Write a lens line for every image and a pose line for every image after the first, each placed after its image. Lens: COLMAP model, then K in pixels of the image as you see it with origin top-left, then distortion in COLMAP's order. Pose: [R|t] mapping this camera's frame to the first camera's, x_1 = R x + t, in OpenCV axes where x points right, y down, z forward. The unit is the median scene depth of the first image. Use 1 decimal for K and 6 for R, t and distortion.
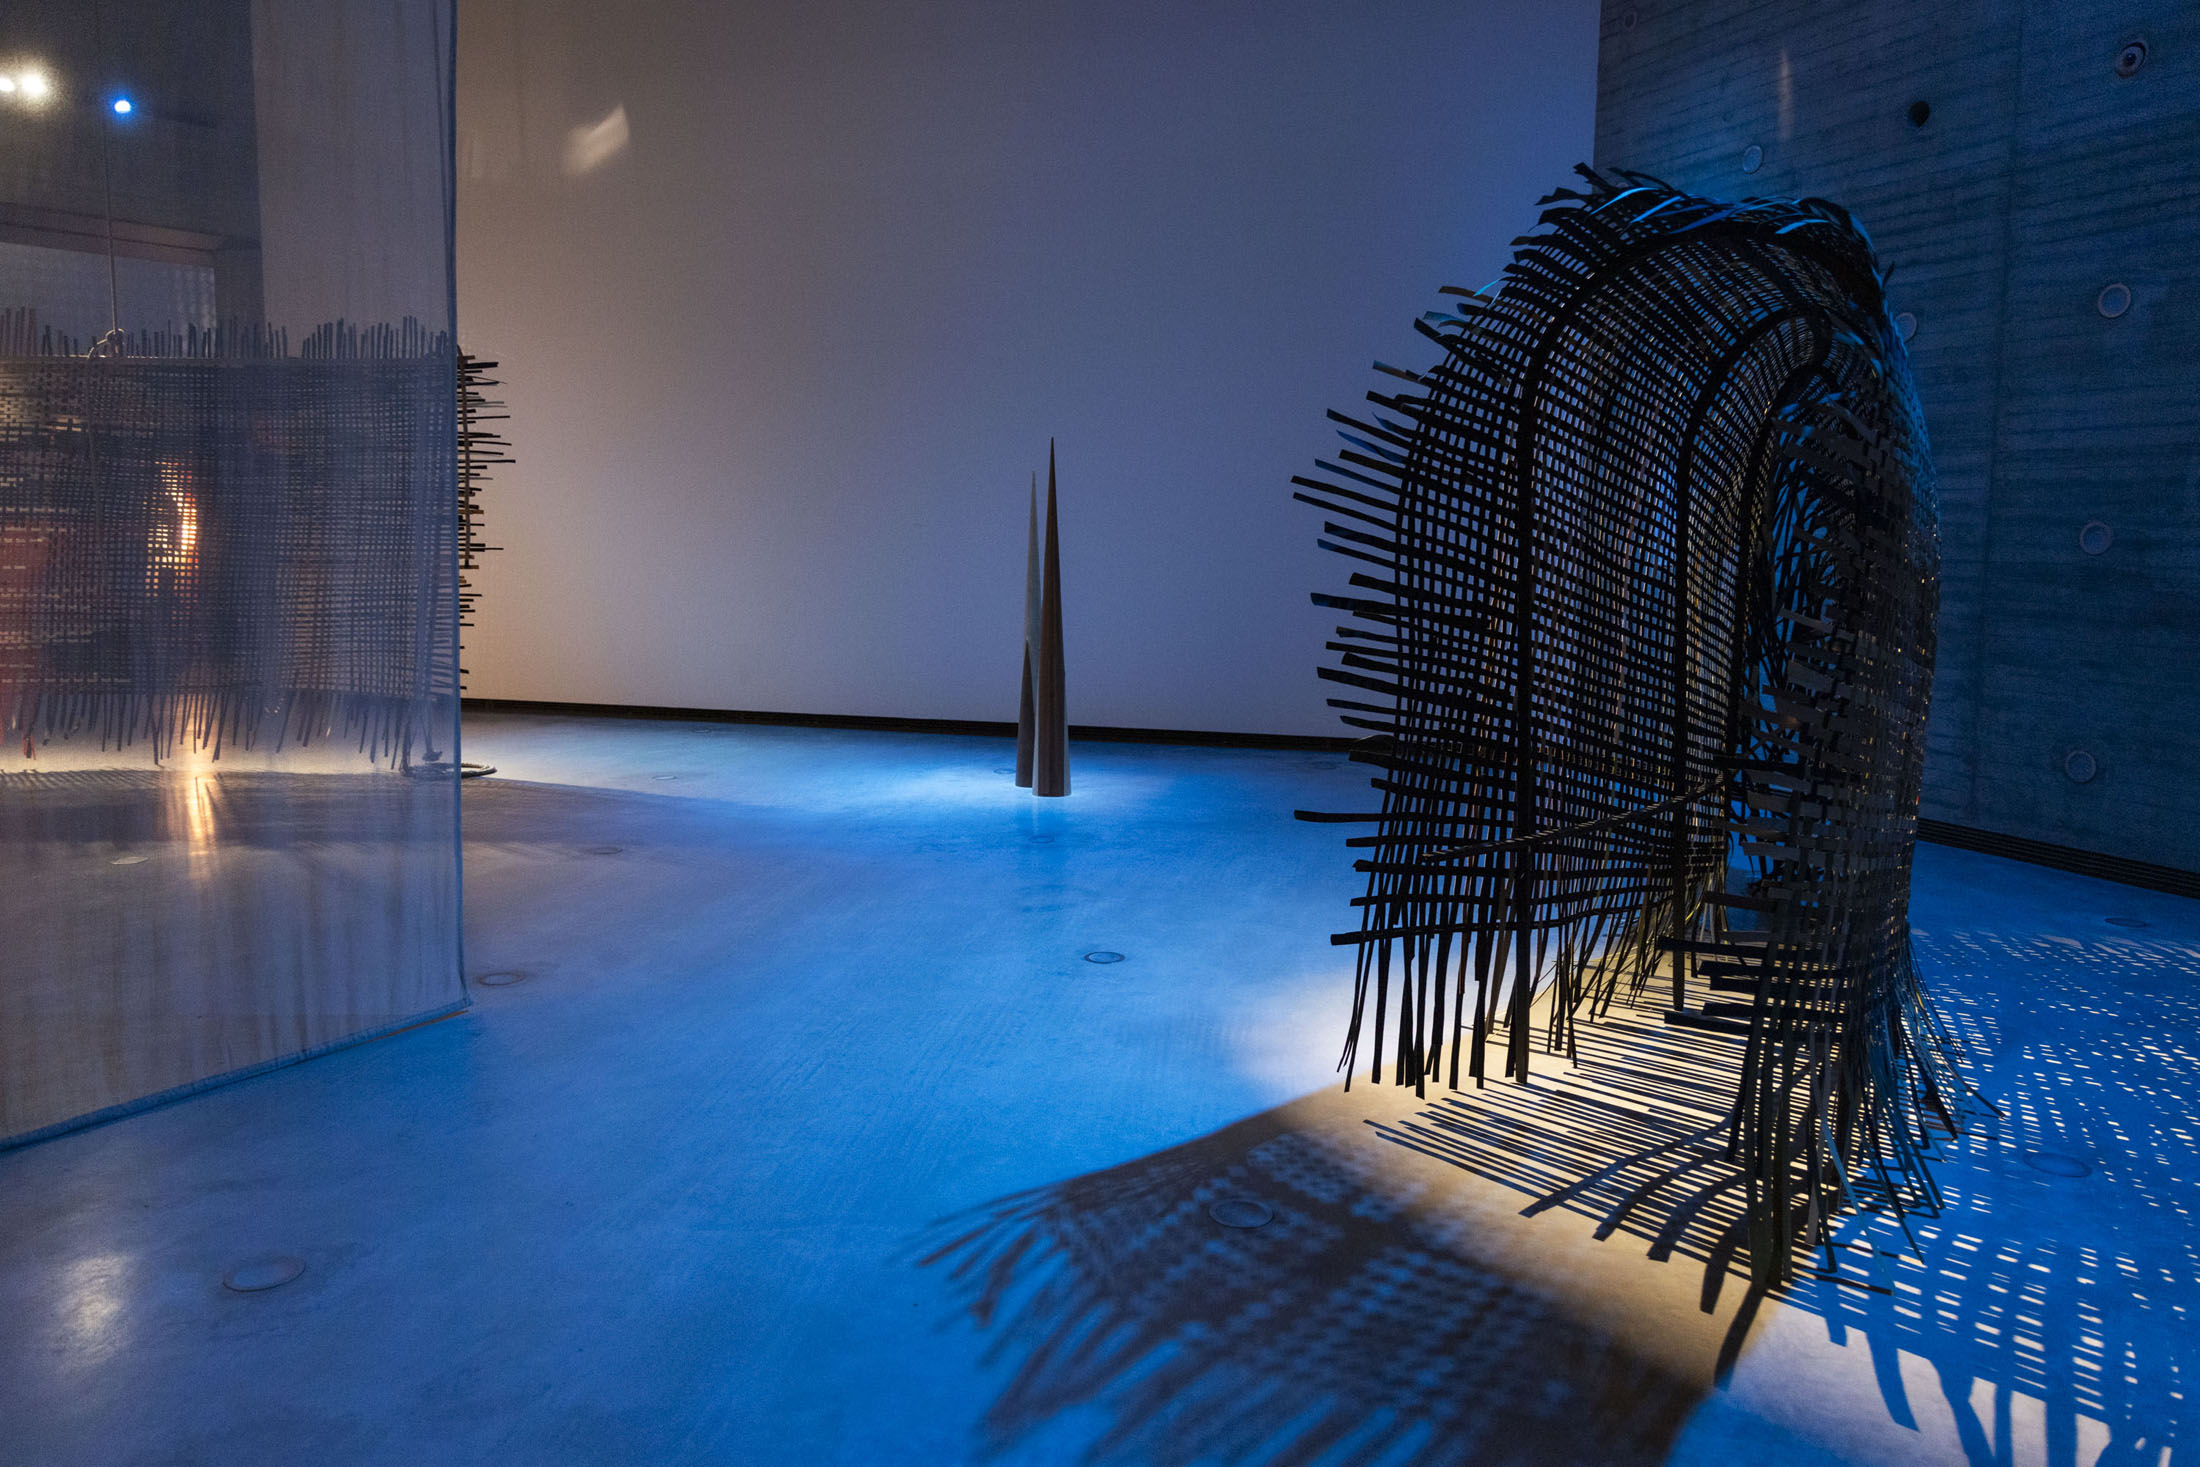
lens RADIAL K [[1521.9, 0, 1099.5], [0, 1521.9, 642.5], [0, 0, 1]] dist [0.000160, 0.008743]
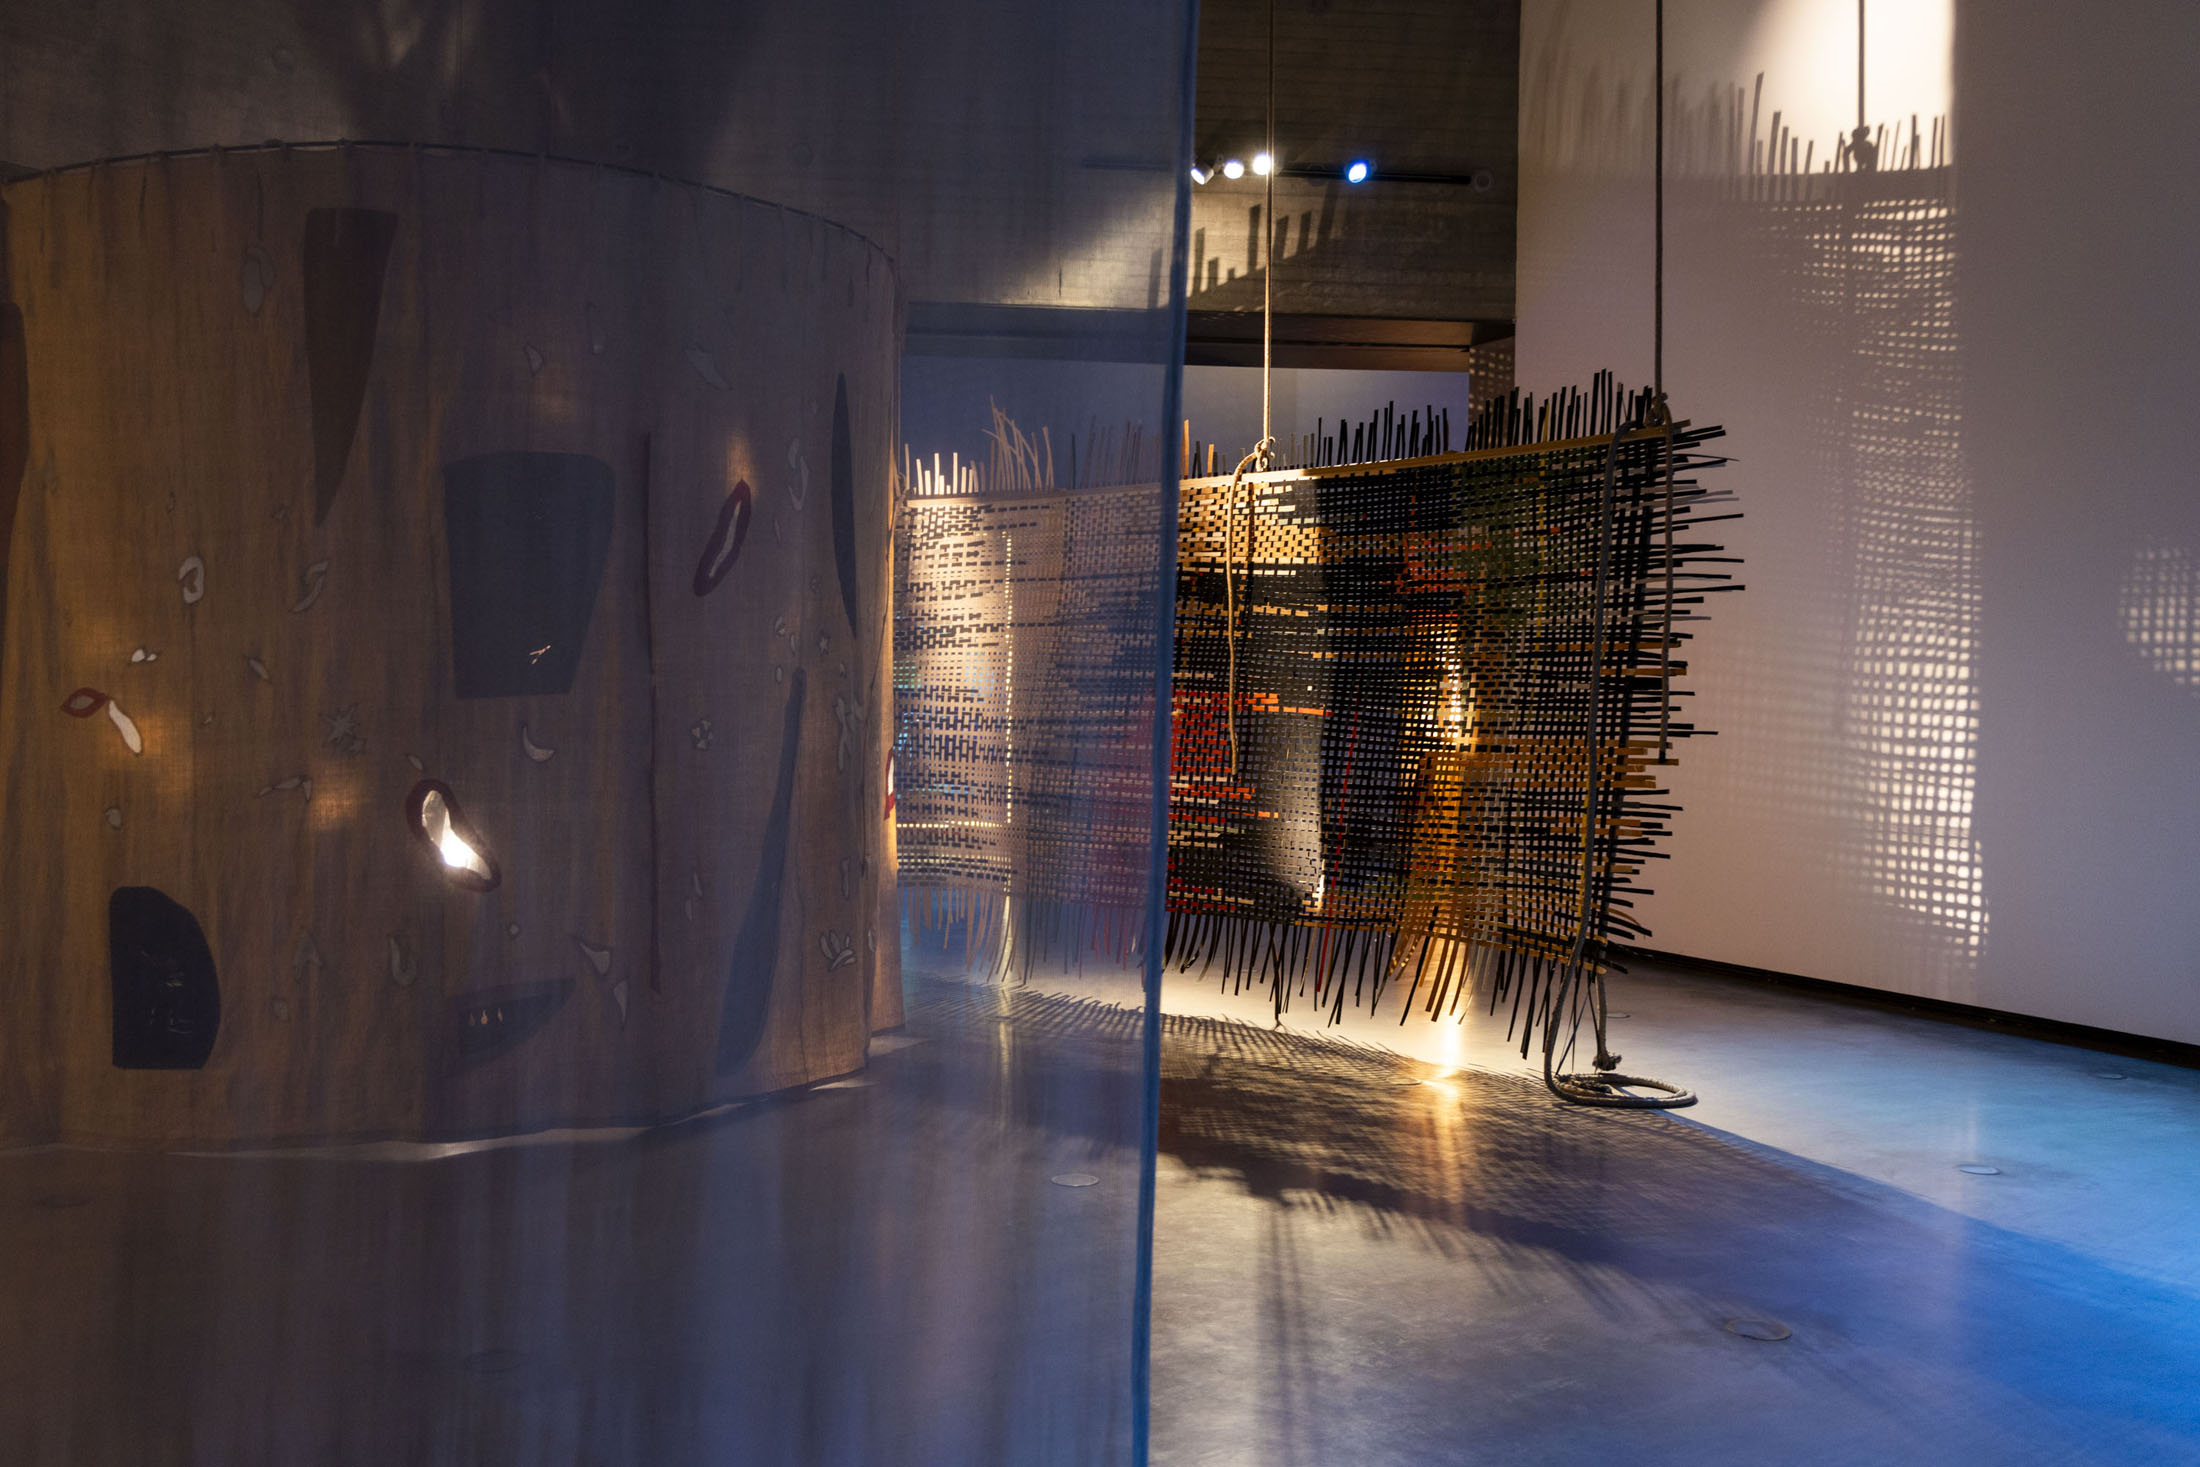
lens RADIAL K [[1917.1, 0, 1105.5], [0, 1917.1, 706.1], [0, 0, 1]] dist [0.005315, 0.021544]
pose [[0.703611, 0.005906, -0.710561, -0.021941], [-0.064182, 0.996406, -0.055272, -0.014481], [0.707681, 0.084495, 0.701461, 0.295227]]
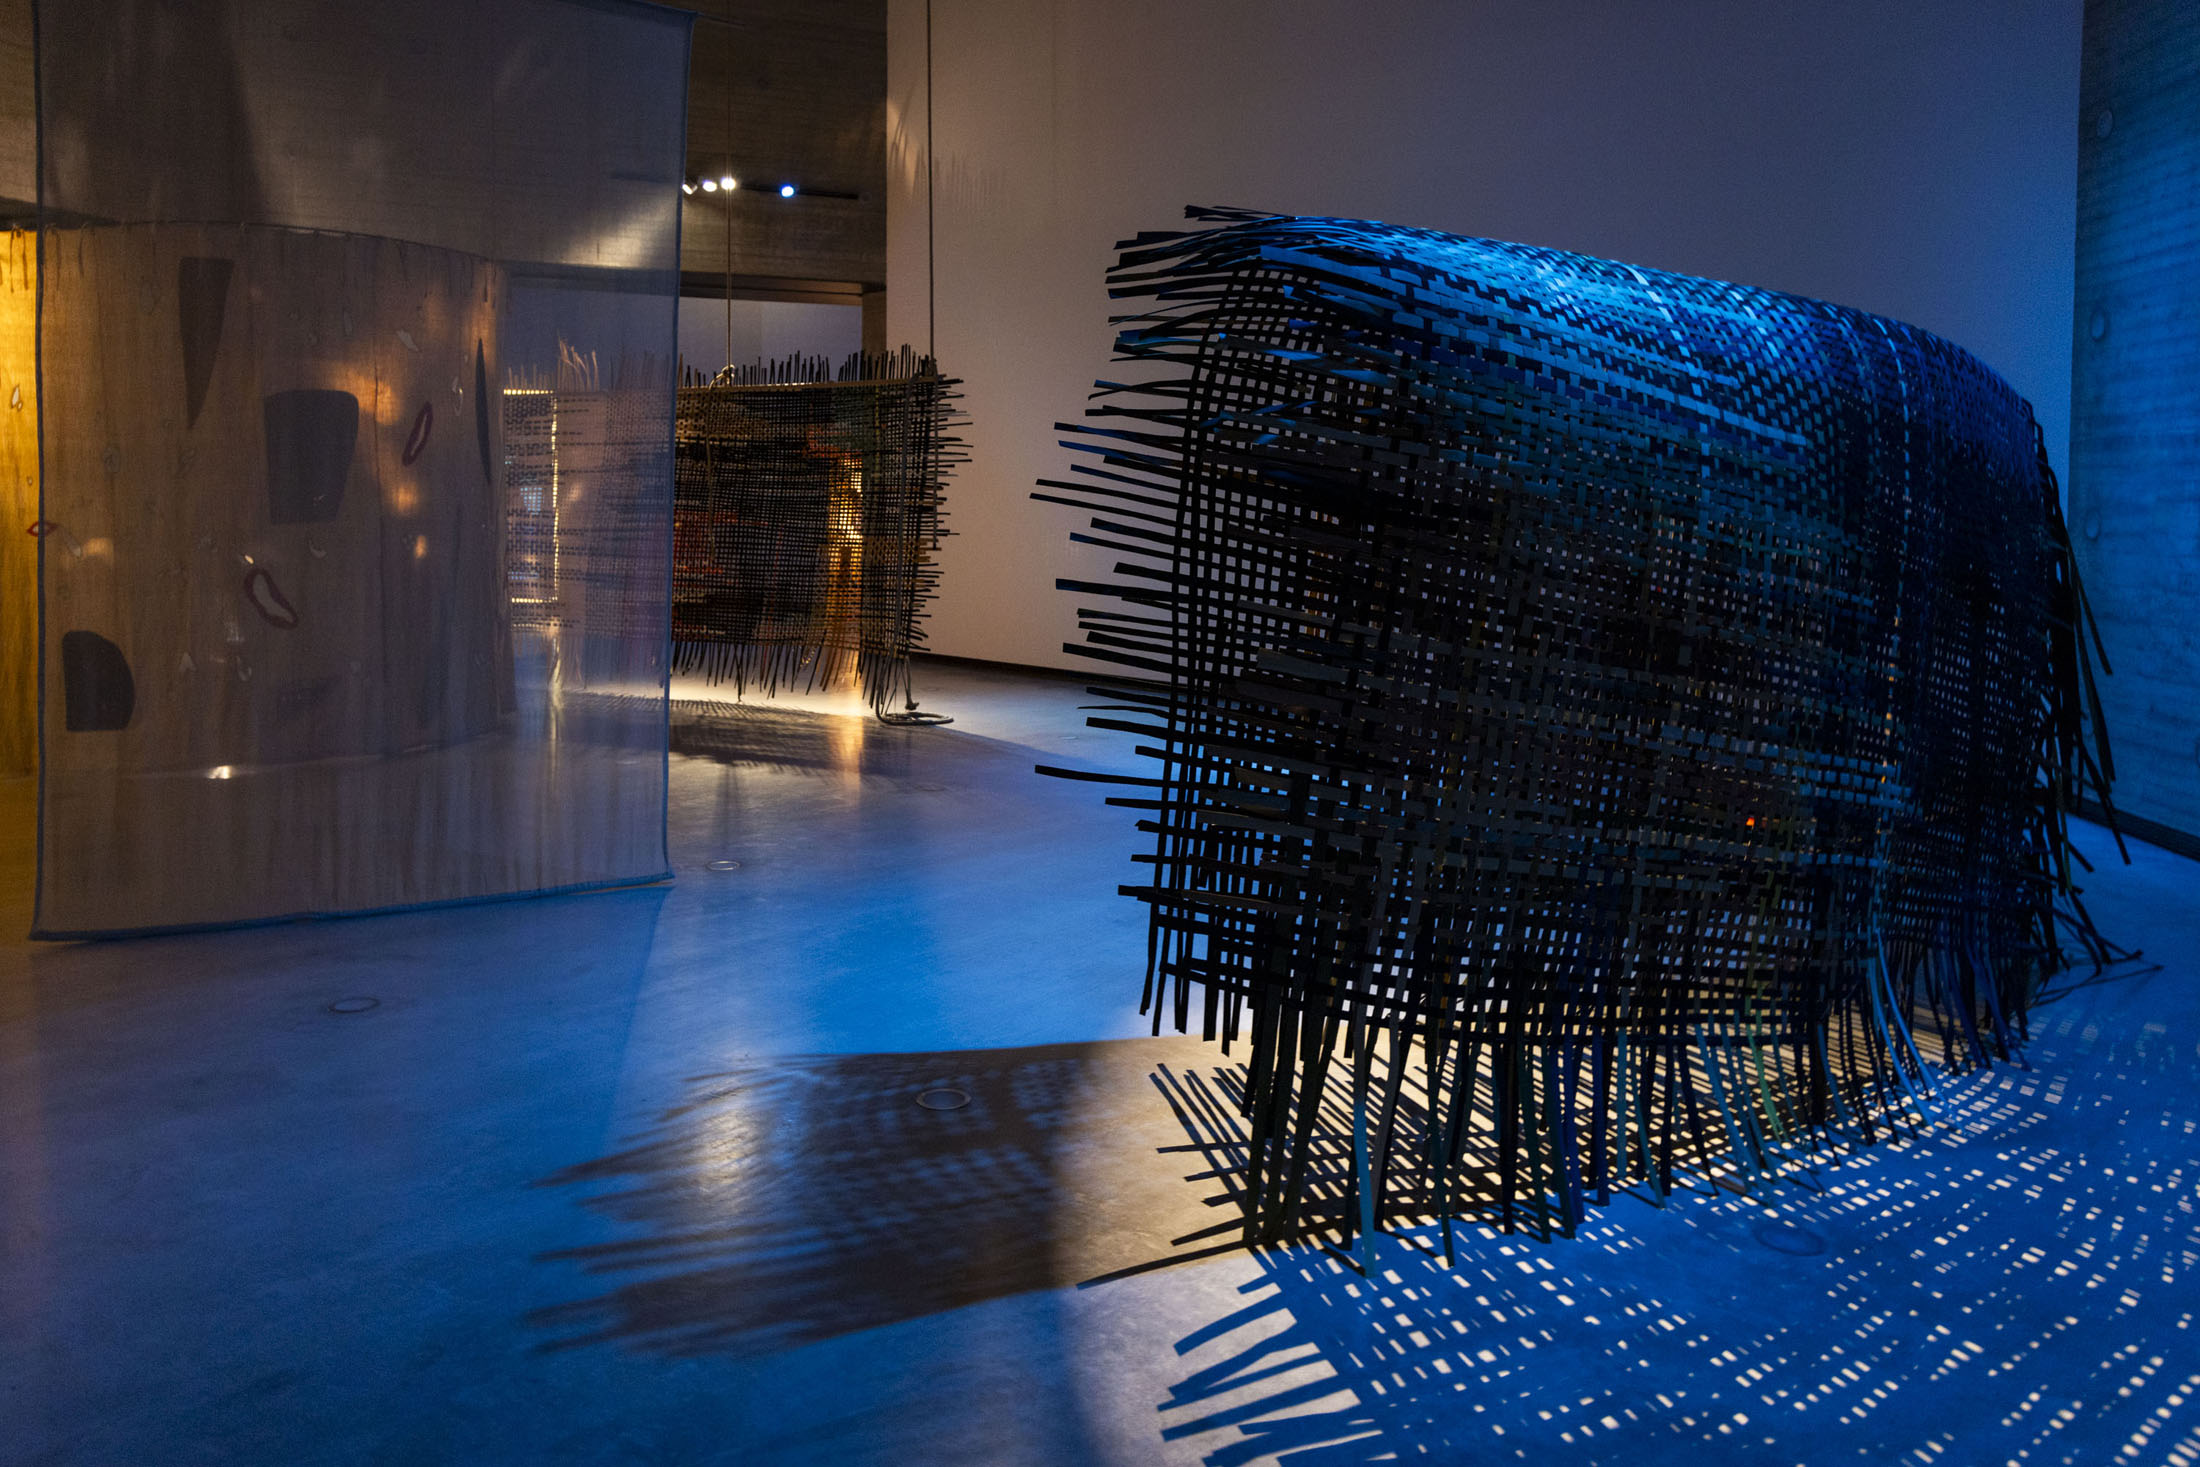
lens RADIAL K [[1521.9, 0, 1070.1], [0, 1521.9, 545.8], [0, 0, 1]] dist [0.000160, 0.008743]
pose [[0.876604, 0.012923, -0.481039, 0.262071], [-0.039119, 0.998245, -0.044469, -0.002453], [0.479620, 0.057799, 0.875570, -0.005413]]
